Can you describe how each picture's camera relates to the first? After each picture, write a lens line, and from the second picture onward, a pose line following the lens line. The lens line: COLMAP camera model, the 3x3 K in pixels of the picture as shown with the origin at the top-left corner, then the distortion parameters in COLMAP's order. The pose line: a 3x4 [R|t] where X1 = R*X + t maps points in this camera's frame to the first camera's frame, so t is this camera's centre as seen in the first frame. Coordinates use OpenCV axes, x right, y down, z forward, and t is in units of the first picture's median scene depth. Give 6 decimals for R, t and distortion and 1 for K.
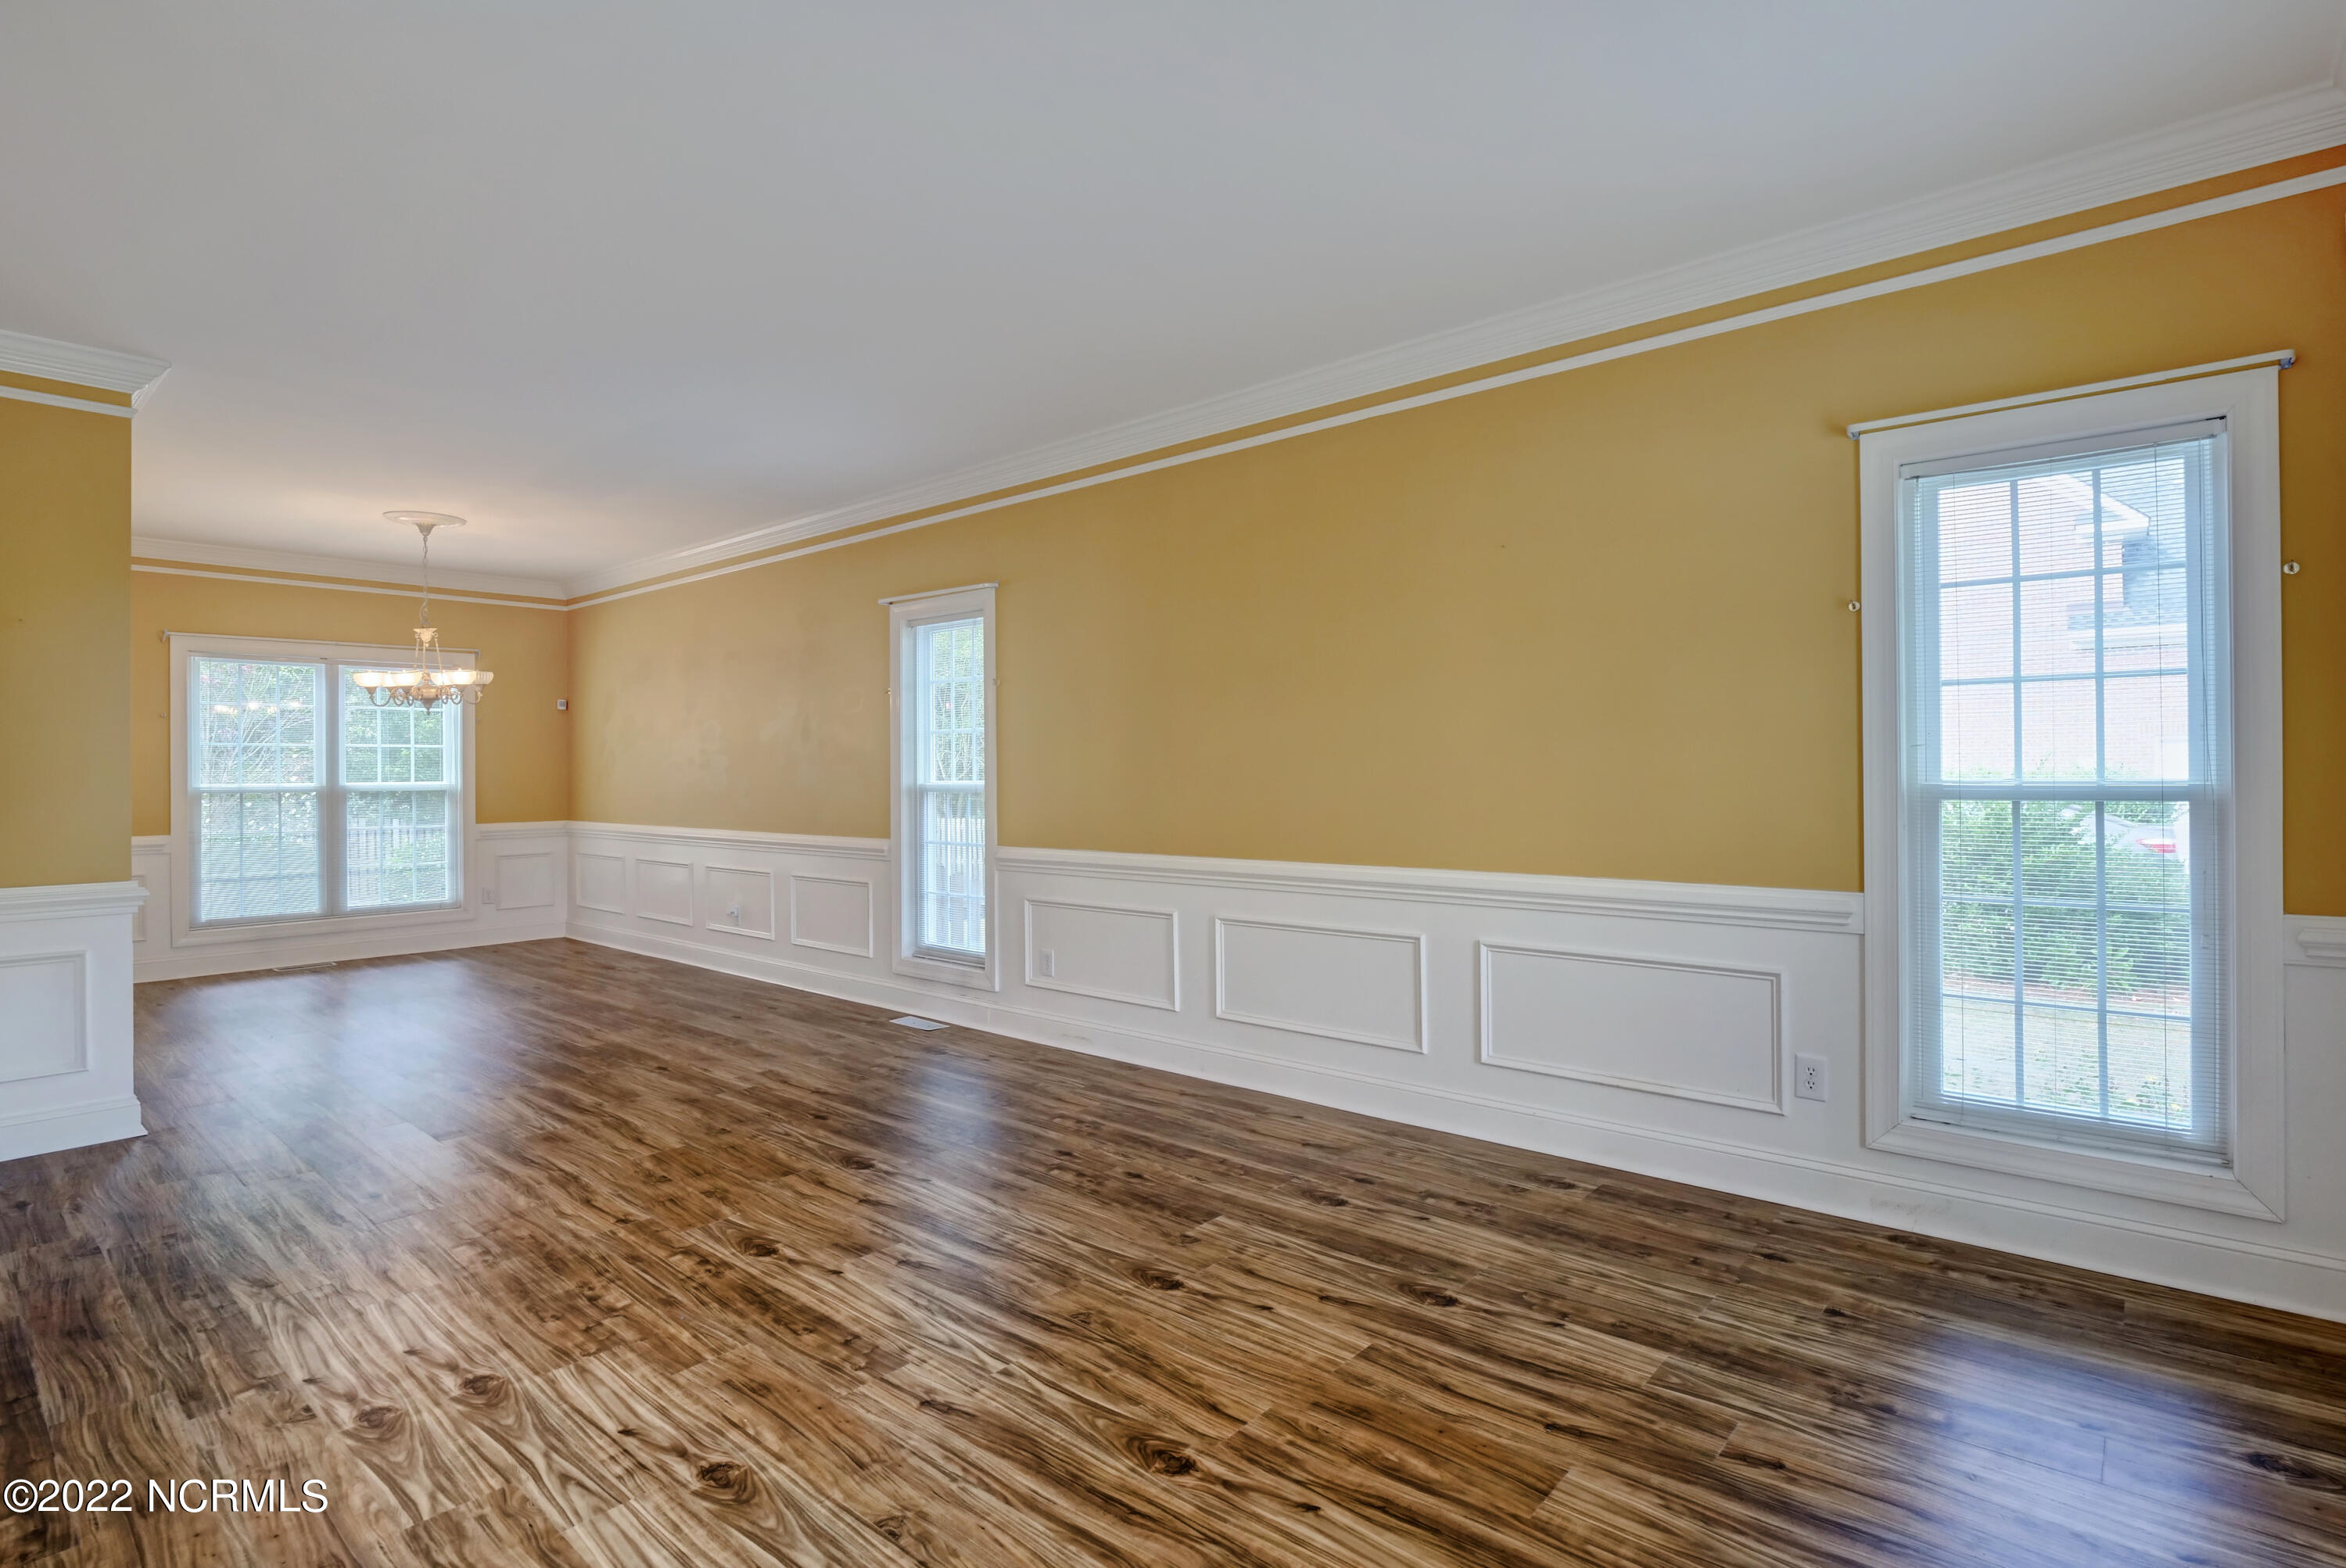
lens RADIAL K [[1138.6, 0, 1162.9], [0, 1138.6, 774.7], [0, 0, 1]] dist [-0.012438, -0.001986]
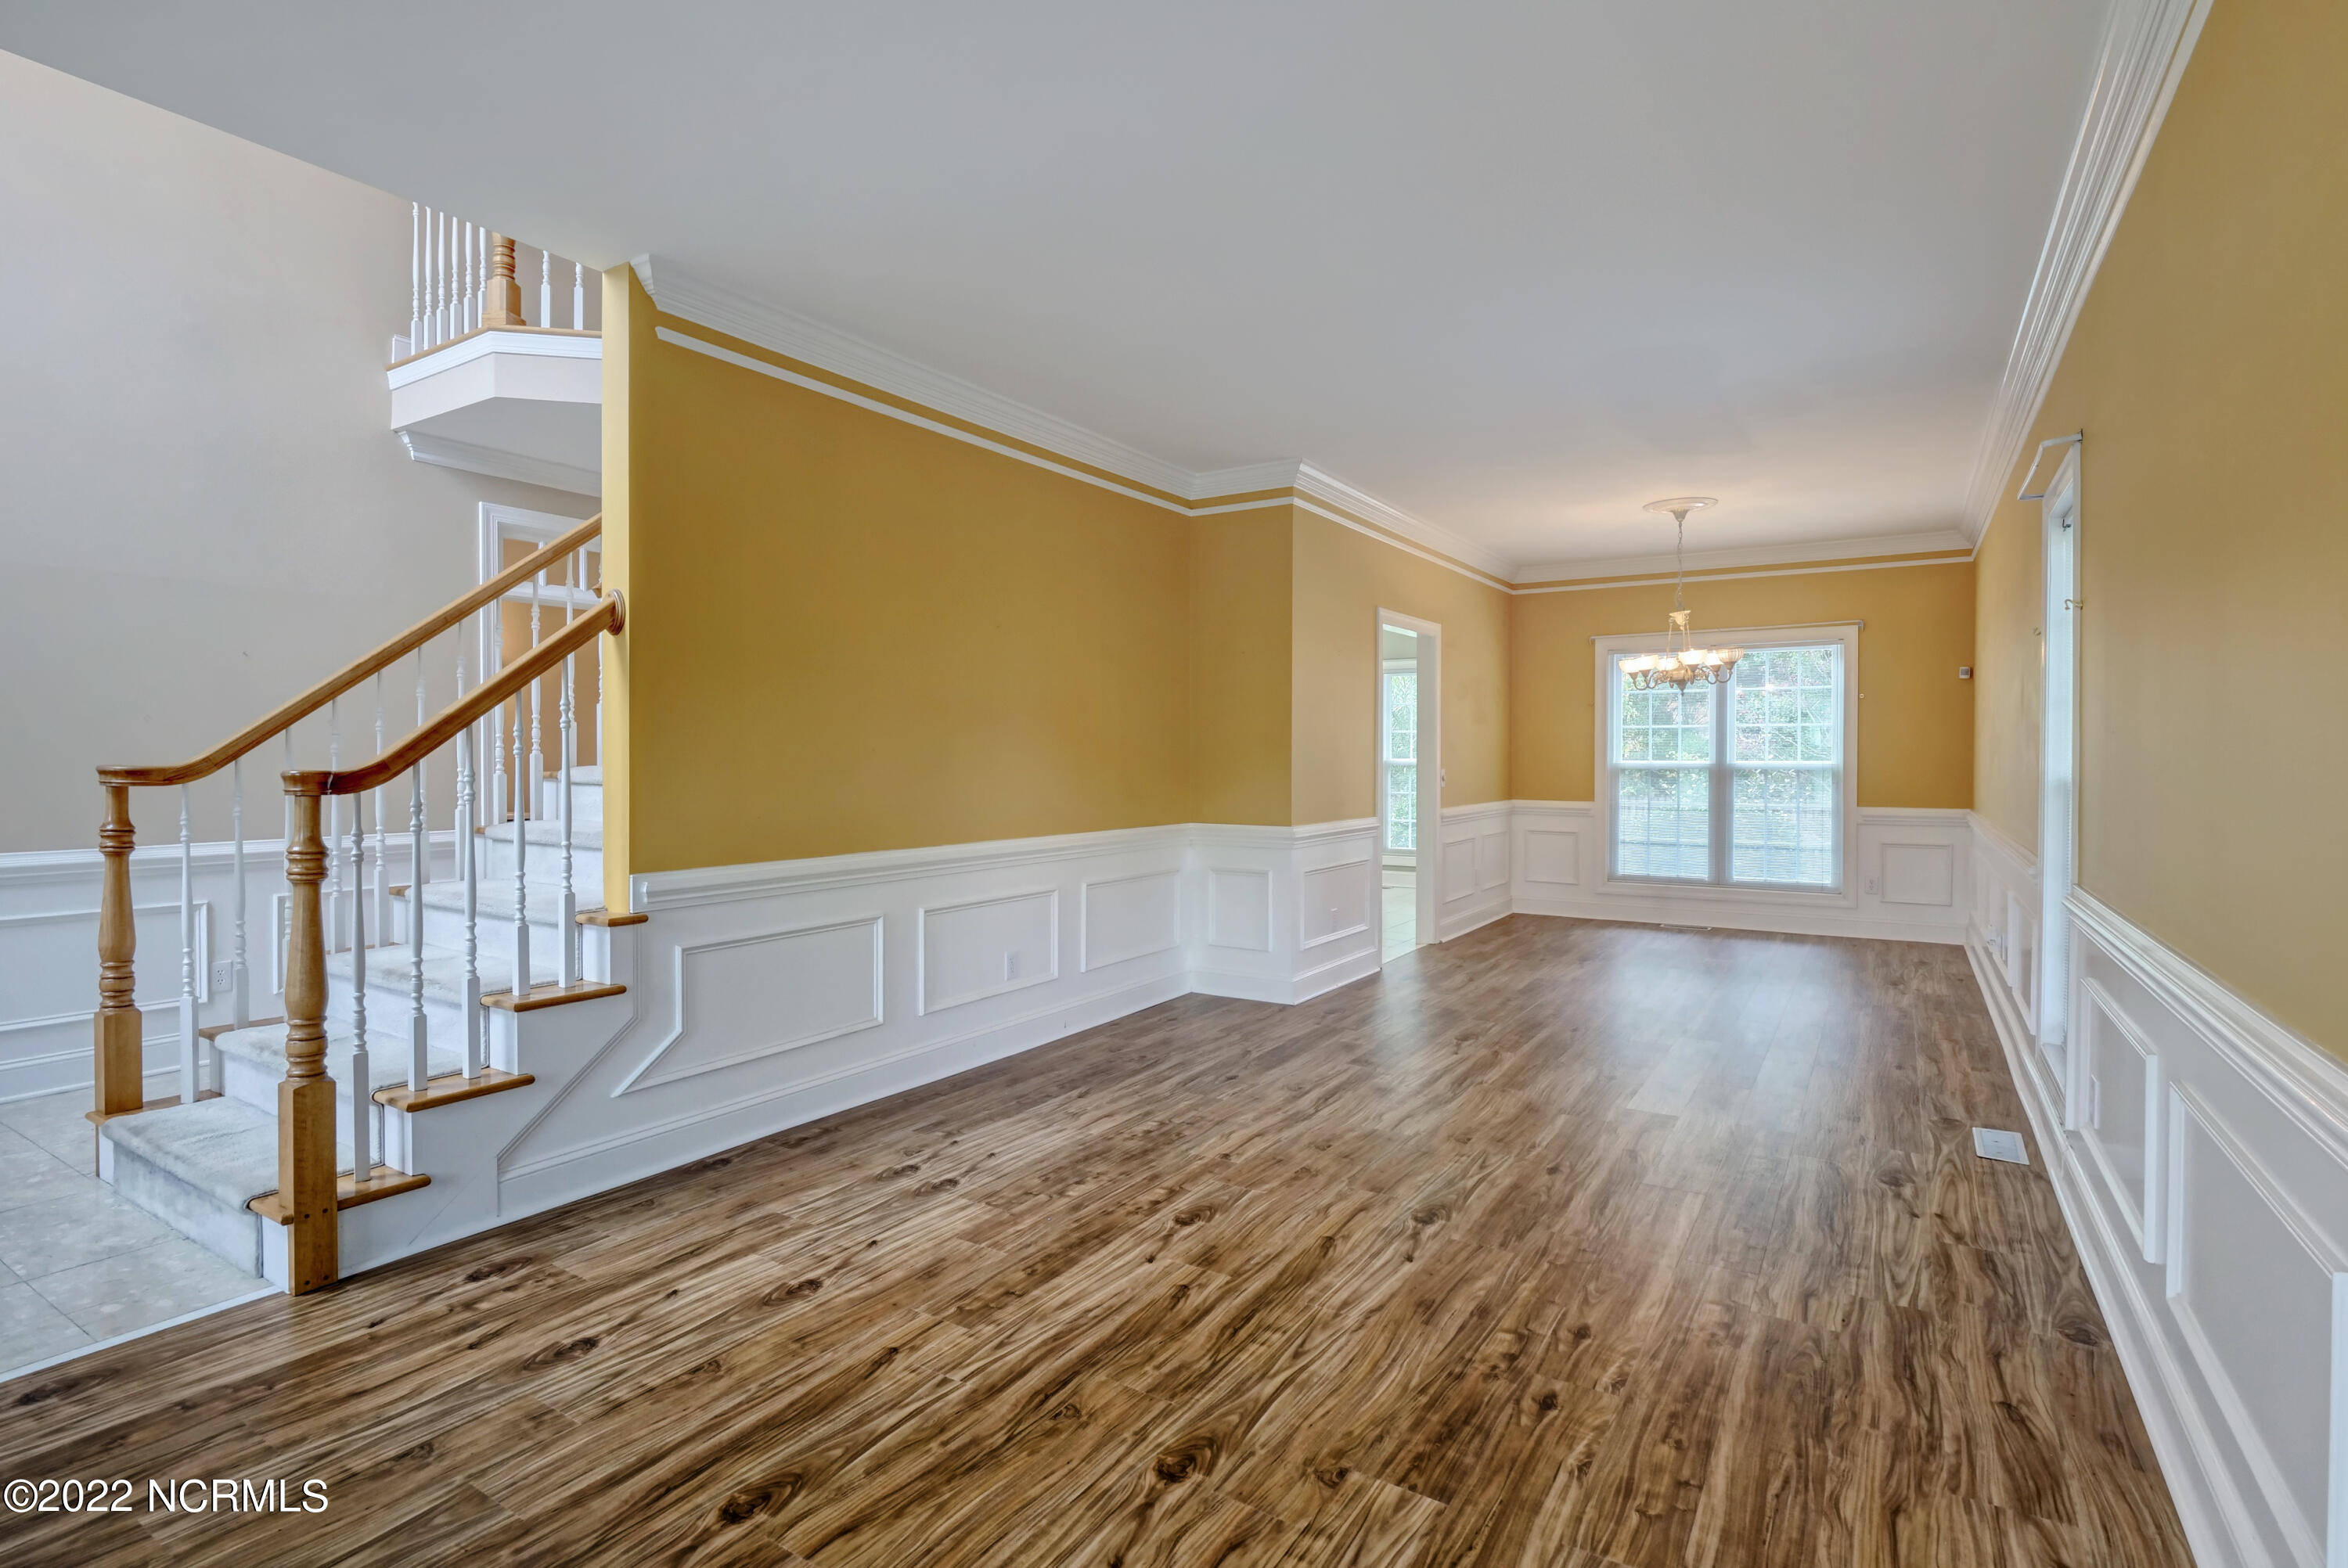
lens RADIAL K [[1139.4, 0, 1160.4], [0, 1139.4, 775.0], [0, 0, 1]] dist [-0.012438, -0.001986]
pose [[0.145561, 0.025080, -0.989031, 0.653129], [-0.004044, 0.999685, 0.024755, -0.010329], [0.989341, 0.000396, 0.145617, 0.820600]]
